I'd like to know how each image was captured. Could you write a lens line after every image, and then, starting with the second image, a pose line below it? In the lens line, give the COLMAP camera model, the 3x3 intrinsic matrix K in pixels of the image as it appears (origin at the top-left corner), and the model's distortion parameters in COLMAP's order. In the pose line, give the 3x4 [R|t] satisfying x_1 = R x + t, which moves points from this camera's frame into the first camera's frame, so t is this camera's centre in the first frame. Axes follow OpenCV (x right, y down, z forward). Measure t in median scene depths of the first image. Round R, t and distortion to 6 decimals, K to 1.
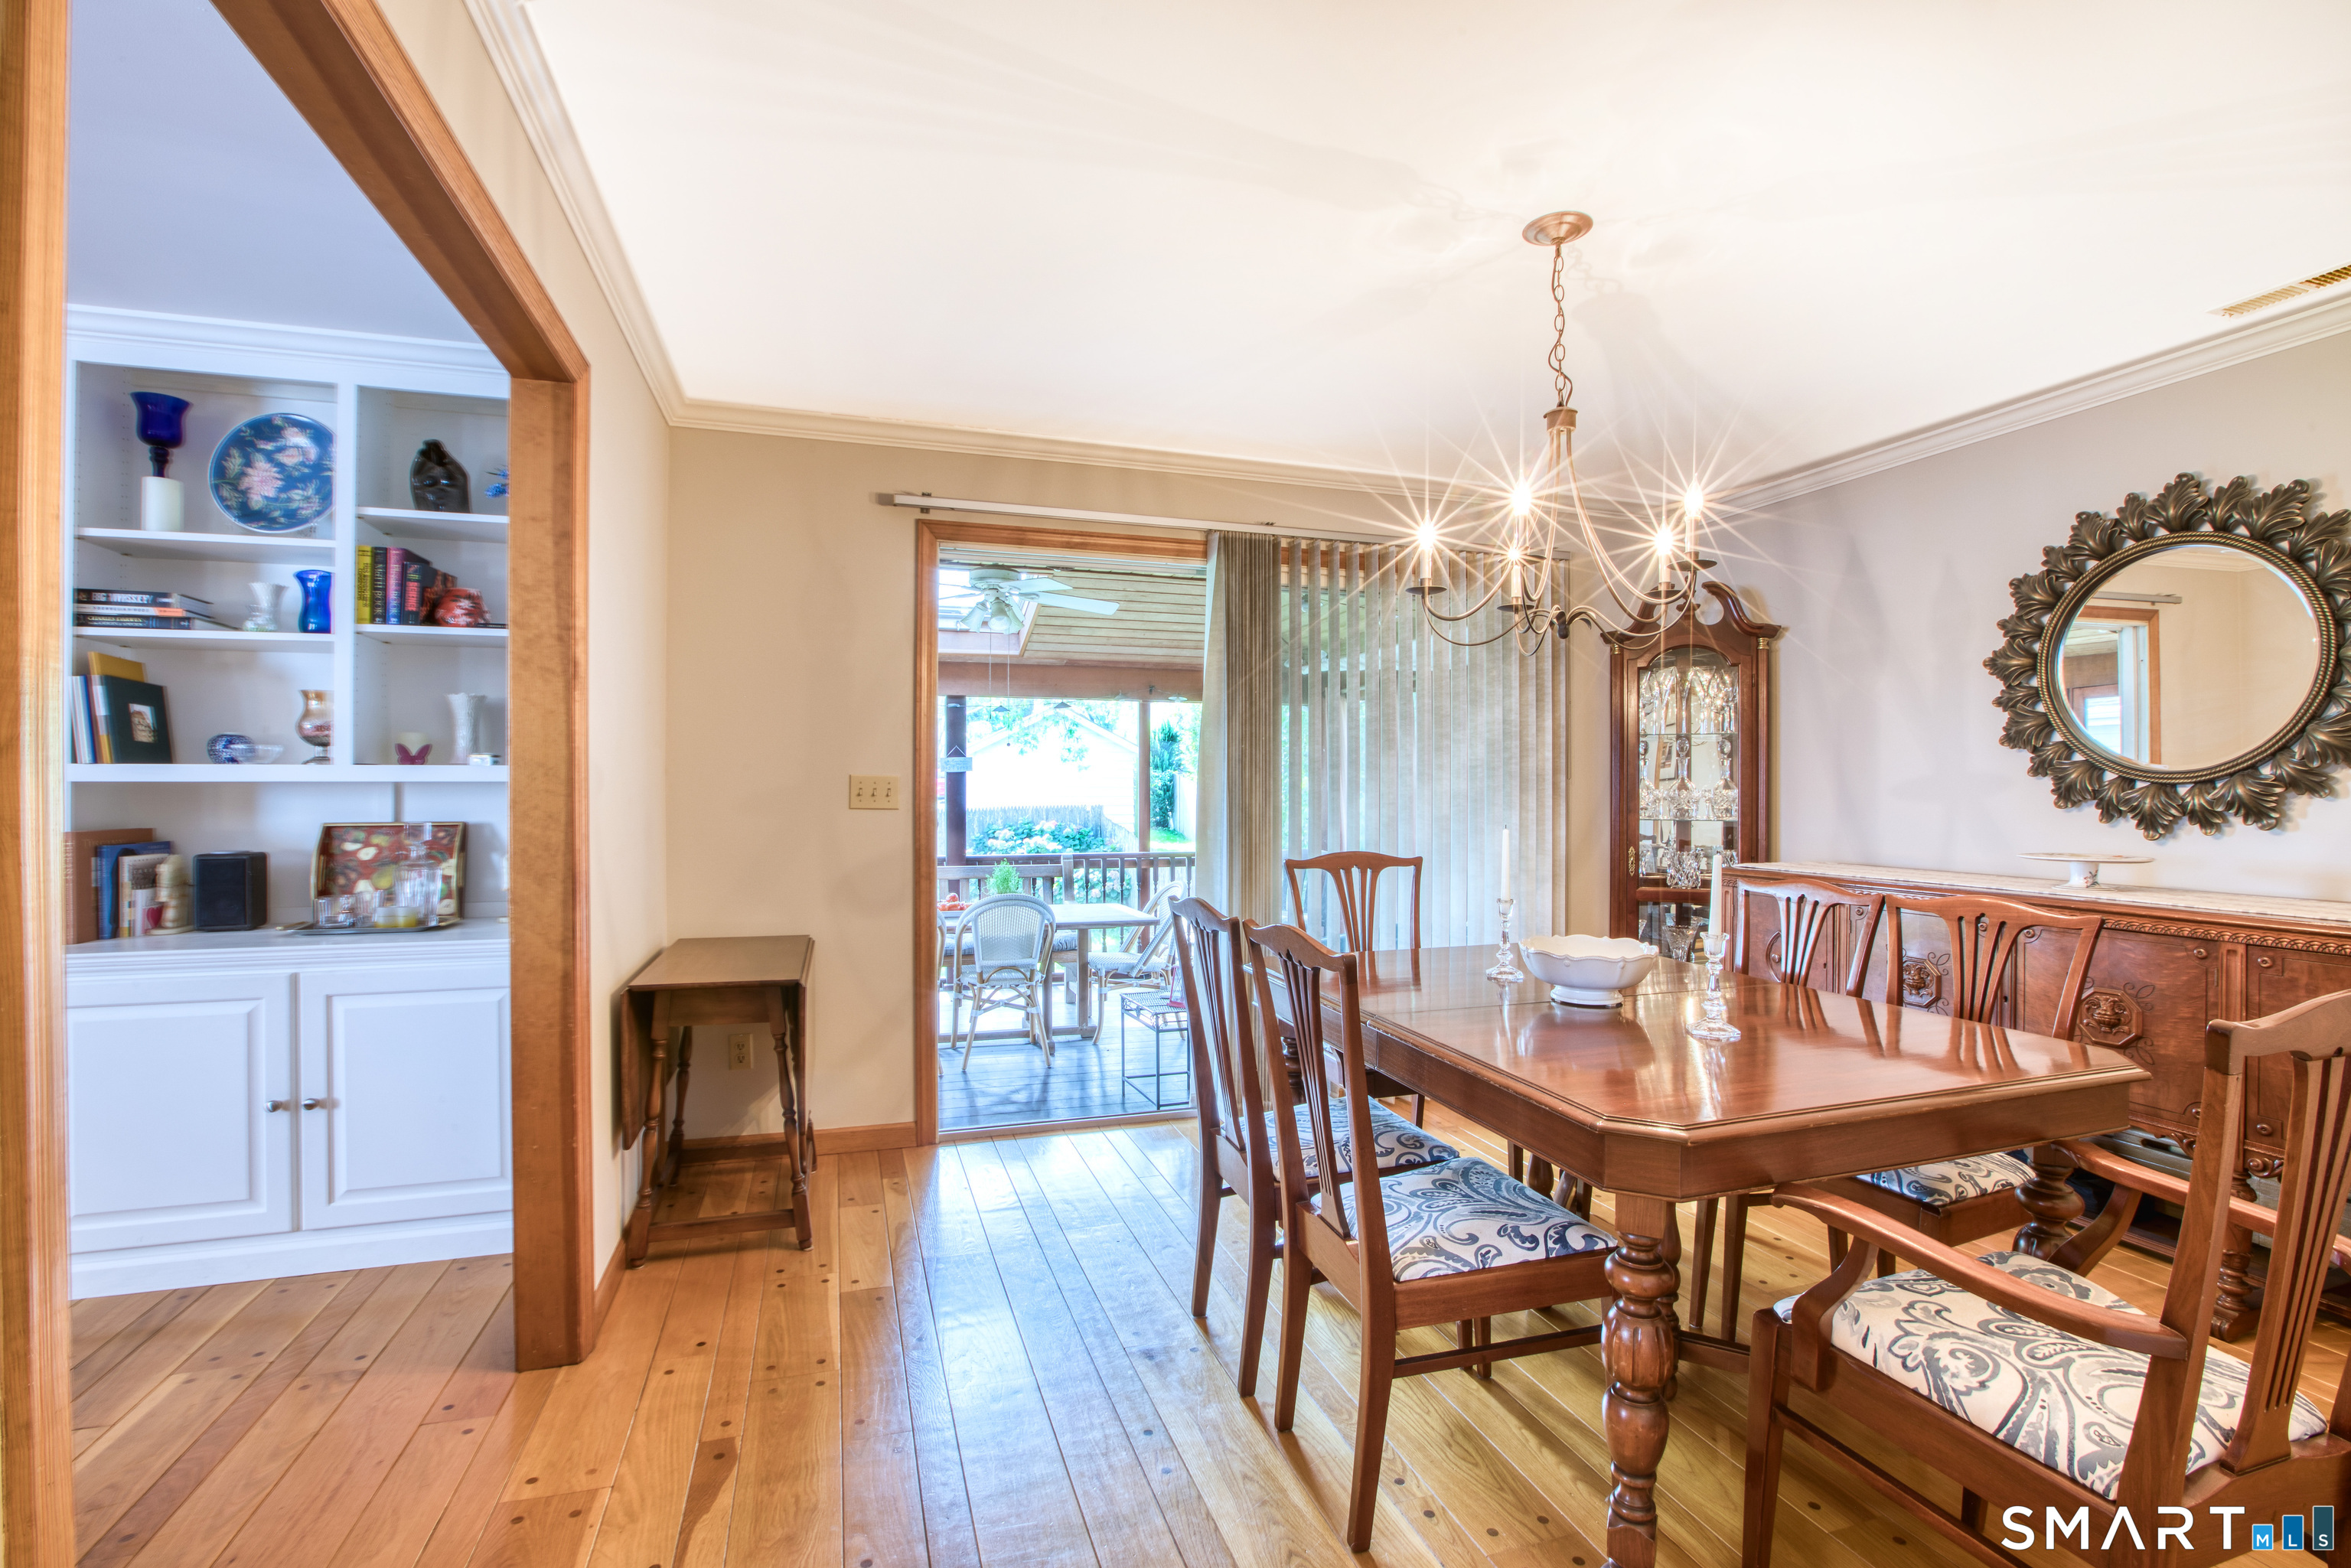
lens RADIAL K [[1090.0, 0, 1175.5], [0, 1090.0, 784.0], [0, 0, 1]] dist [-0.000360, -0.000009]
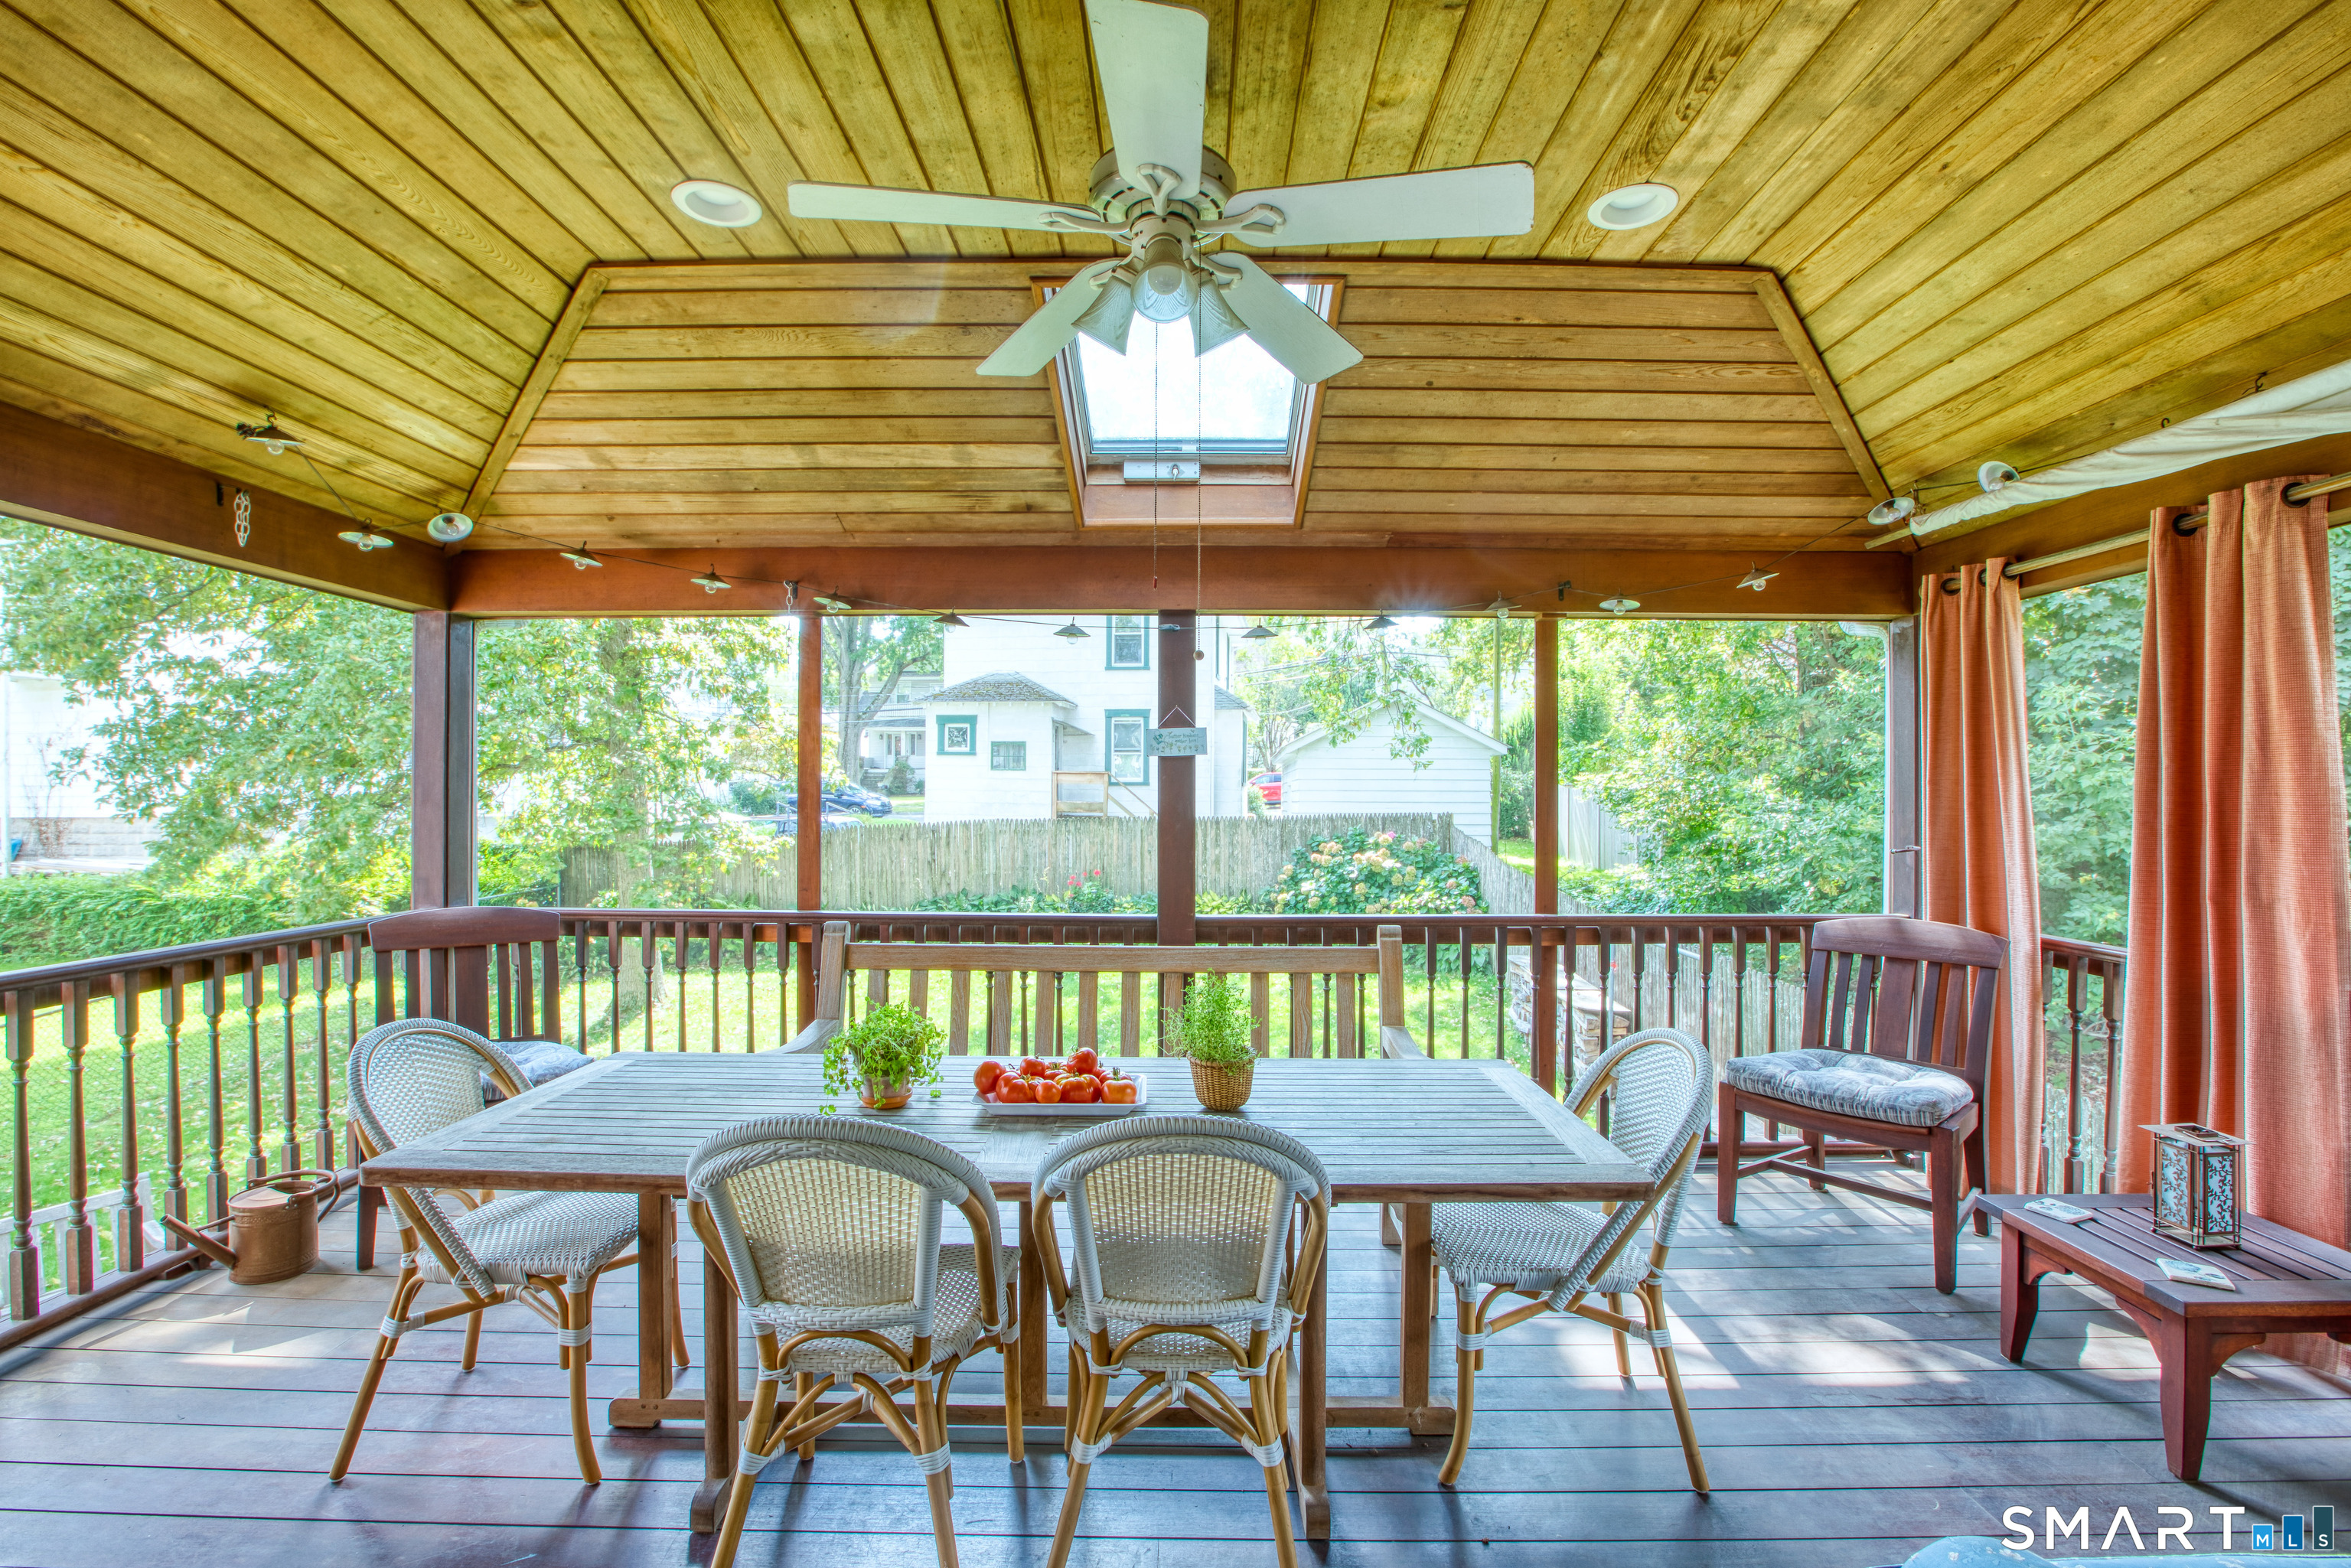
lens RADIAL K [[1090.0, 0, 1175.5], [0, 1090.0, 784.0], [0, 0, 1]] dist [-0.000360, -0.000009]
pose [[0.951226, -0.000119, -0.308496, -0.038586], [-0.001379, 0.999988, -0.004637, 0.005396], [0.308493, 0.004836, 0.951214, 0.493453]]
